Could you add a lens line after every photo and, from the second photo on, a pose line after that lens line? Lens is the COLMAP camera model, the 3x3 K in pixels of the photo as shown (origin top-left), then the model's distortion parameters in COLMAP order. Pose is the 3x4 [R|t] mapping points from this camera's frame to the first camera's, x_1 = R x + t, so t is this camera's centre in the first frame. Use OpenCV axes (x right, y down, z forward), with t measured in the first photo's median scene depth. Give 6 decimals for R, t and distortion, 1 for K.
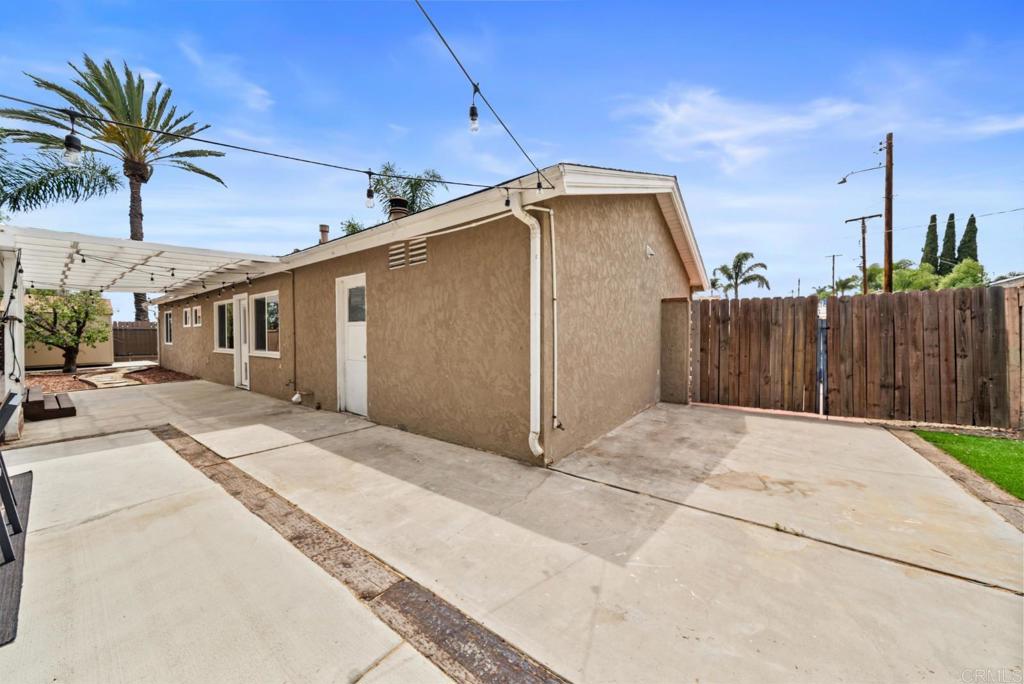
lens RADIAL K [[353.1, 0, 509.6], [0, 353.1, 344.3], [0, 0, 1]] dist [-0.002185, -0.000133]
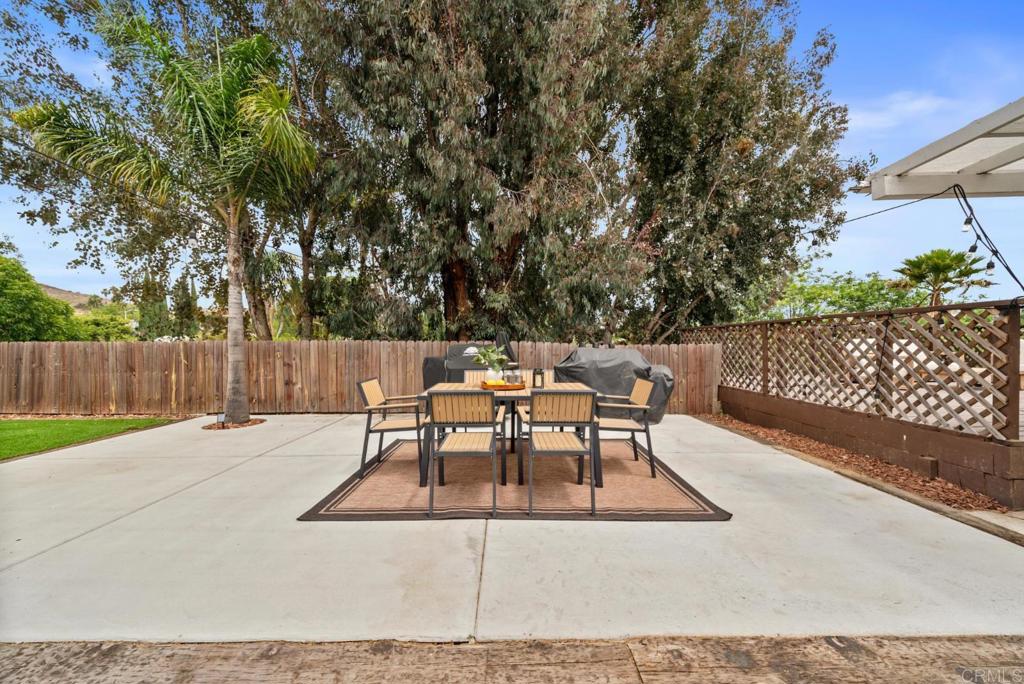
lens RADIAL K [[350.8, 0, 511.0], [0, 350.8, 346.2], [0, 0, 1]] dist [-0.007252, -0.000055]
pose [[-0.795193, 0.008246, -0.606301, -0.417988], [-0.003674, 0.999824, 0.018418, -0.005313], [0.606345, 0.016873, -0.795022, 0.995594]]
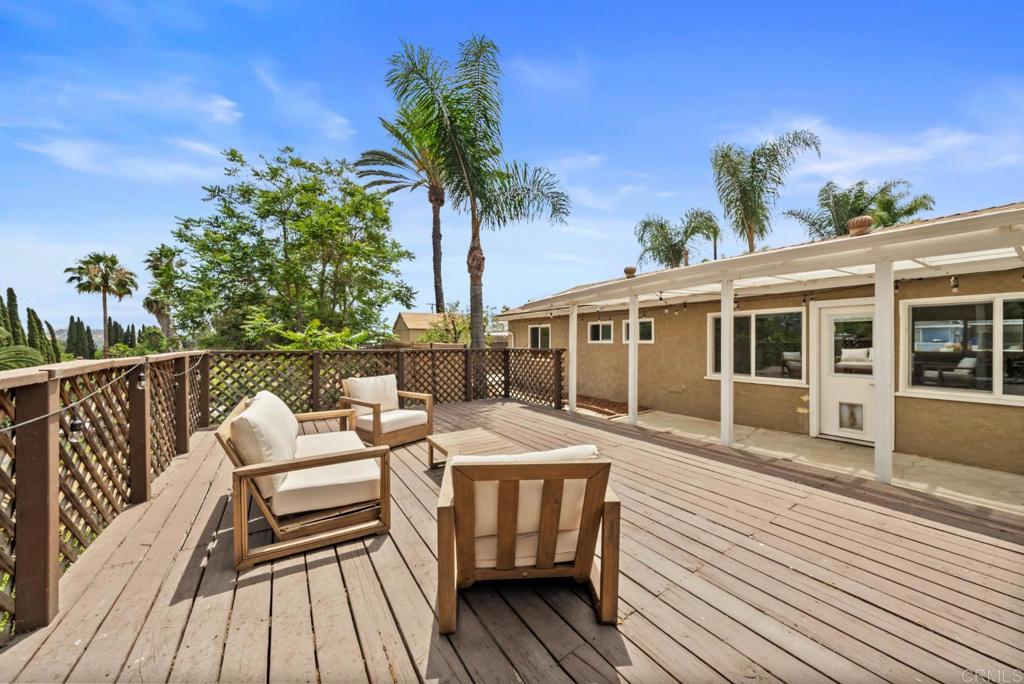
lens RADIAL K [[356.3, 0, 511.0], [0, 356.3, 343.6], [0, 0, 1]] dist [-0.001544, -0.000035]
pose [[0.934995, -0.006592, -0.354600, -2.278069], [0.002417, 0.999922, -0.012217, -0.112249], [0.354653, 0.010565, 0.934938, 0.320398]]
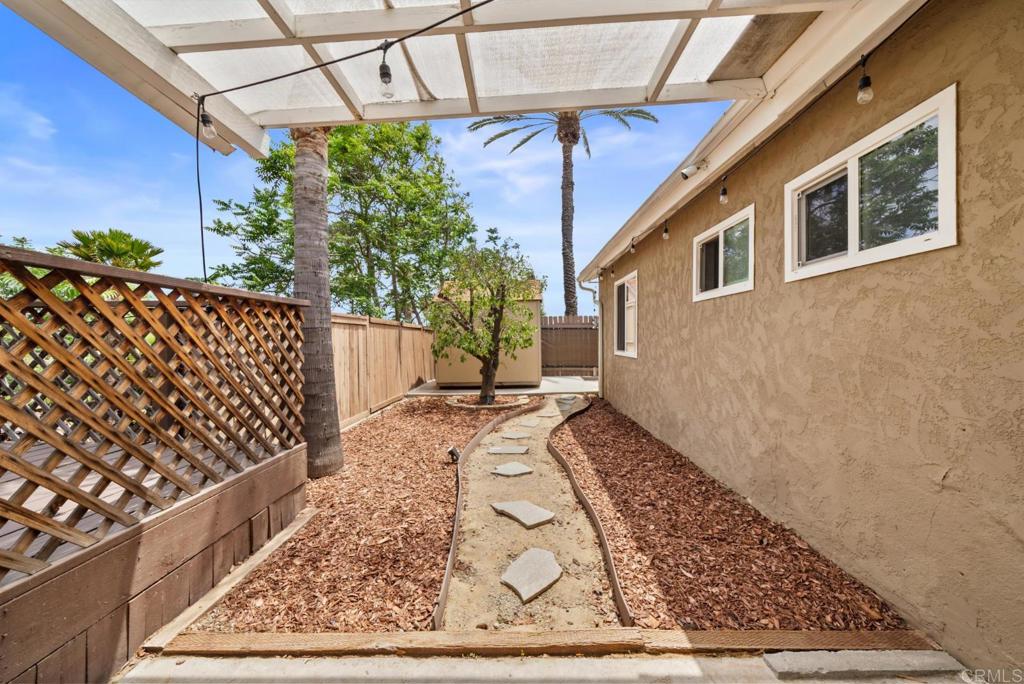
lens RADIAL K [[383.4, 0, 512.0], [0, 383.4, 342.0], [0, 0, 1]] dist [-0.000696, -0.000070]
pose [[0.580640, 0.001743, -0.814158, -2.179507], [-0.012734, 0.999895, -0.006941, -0.038188], [0.814061, 0.014398, 0.580601, 2.034882]]
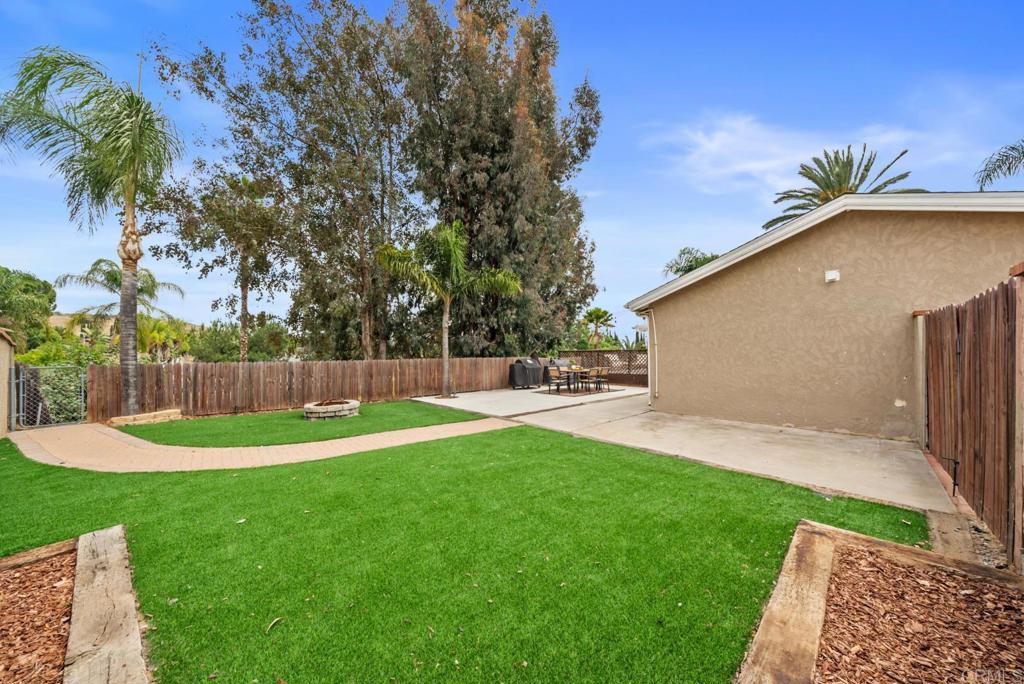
lens RADIAL K [[353.1, 0, 509.6], [0, 353.1, 344.3], [0, 0, 1]] dist [-0.002185, -0.000133]
pose [[-0.222043, -0.020745, -0.974816, 2.327573], [-0.004141, 0.999785, -0.020333, -0.061777], [0.975028, -0.000478, -0.222081, 0.473229]]
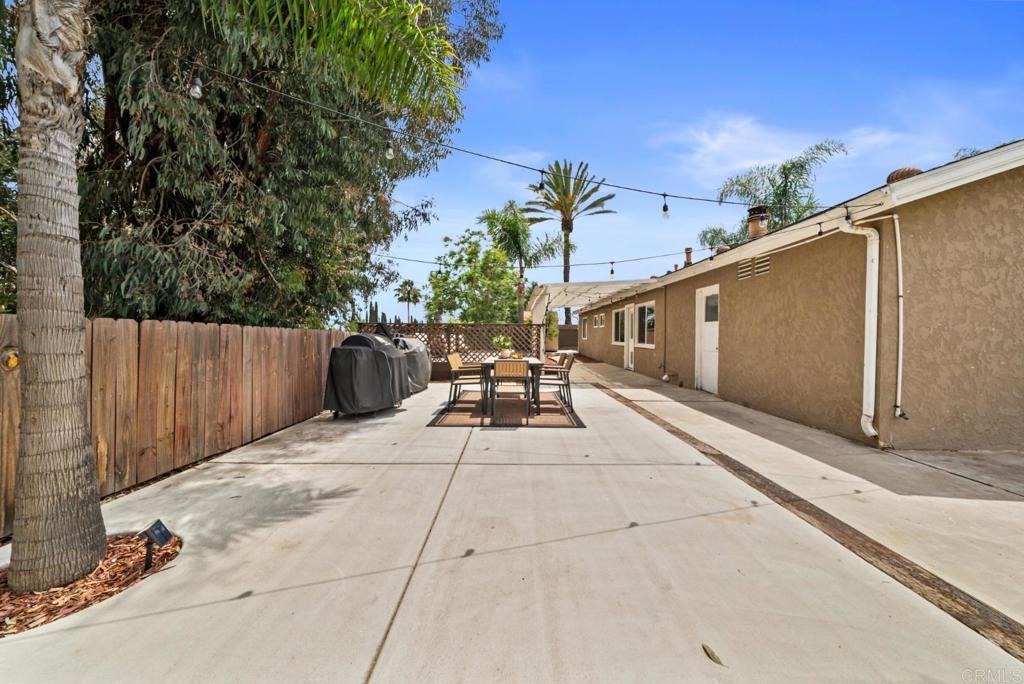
lens RADIAL K [[356.3, 0, 511.0], [0, 356.3, 343.6], [0, 0, 1]] dist [-0.001544, -0.000035]
pose [[0.589326, 0.021192, -0.807617, 0.259661], [-0.019942, 0.999733, 0.011681, 0.022477], [0.807649, 0.009222, 0.589591, -0.497227]]
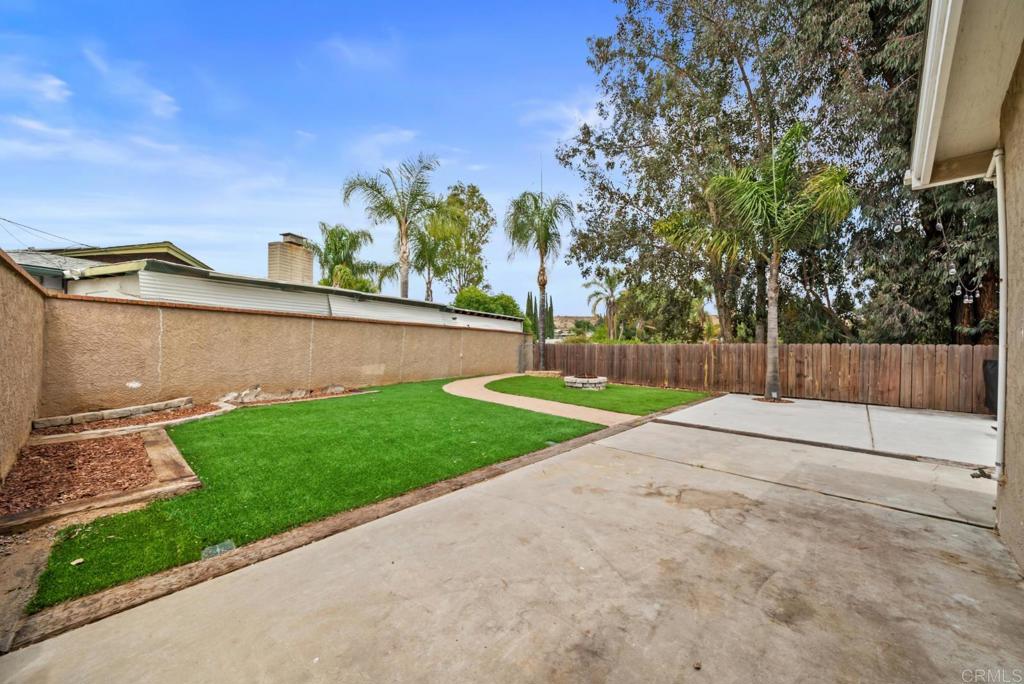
lens RADIAL K [[356.4, 0, 503.4], [0, 356.4, 345.1], [0, 0, 1]] dist [-0.007925, -0.000042]
pose [[-0.987526, -0.003664, 0.157411, 0.775349], [-0.001703, 0.999919, 0.012589, -0.013631], [-0.157444, 0.012164, -0.987453, 1.496434]]
